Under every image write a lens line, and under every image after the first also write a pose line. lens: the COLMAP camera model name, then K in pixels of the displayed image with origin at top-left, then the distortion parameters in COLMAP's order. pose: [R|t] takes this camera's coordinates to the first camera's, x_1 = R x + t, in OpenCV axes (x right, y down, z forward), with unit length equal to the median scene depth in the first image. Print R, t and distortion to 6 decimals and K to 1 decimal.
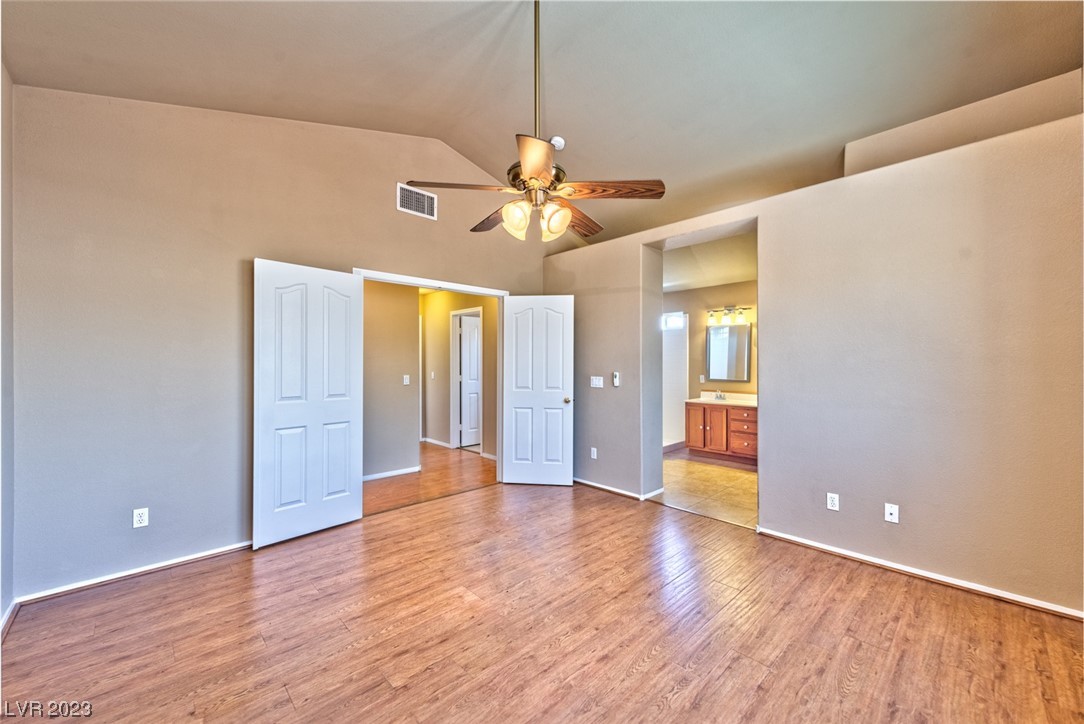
lens RADIAL K [[424.7, 0, 549.6], [0, 424.7, 361.0], [0, 0, 1]] dist [0.002379, -0.000451]
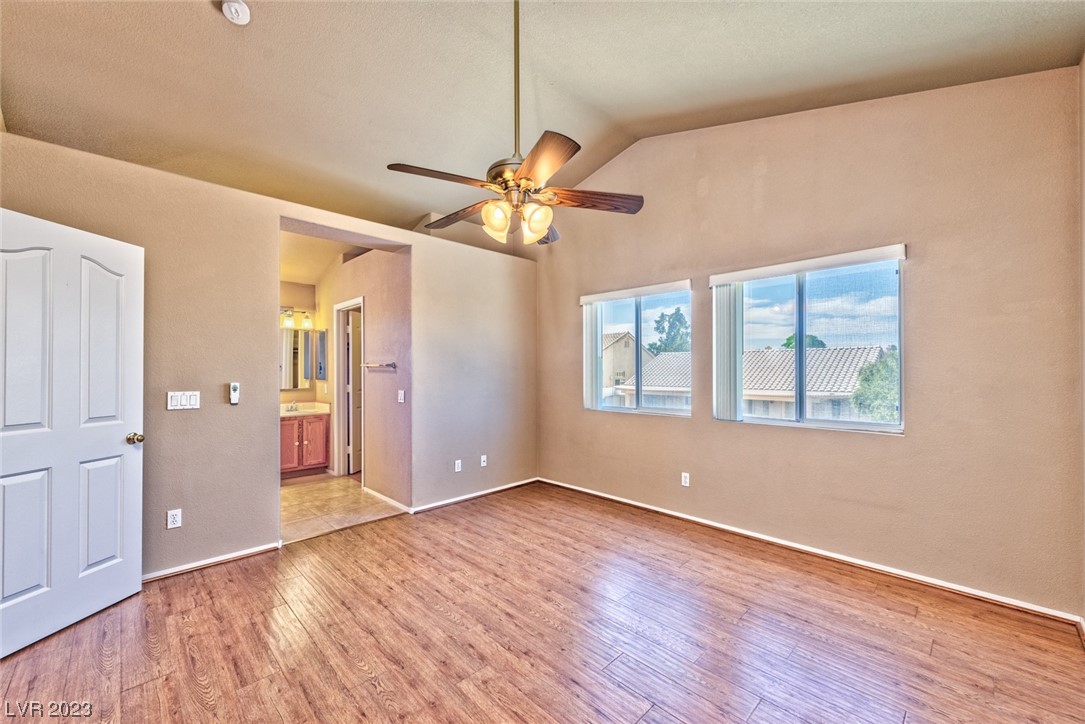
lens RADIAL K [[425.1, 0, 541.5], [0, 425.1, 370.0], [0, 0, 1]] dist [0.002379, -0.000451]
pose [[-0.008517, -0.001035, 0.999963, -0.560623], [-0.001609, 0.999998, 0.001021, 0.004257], [-0.999962, -0.001600, -0.008519, 0.533363]]
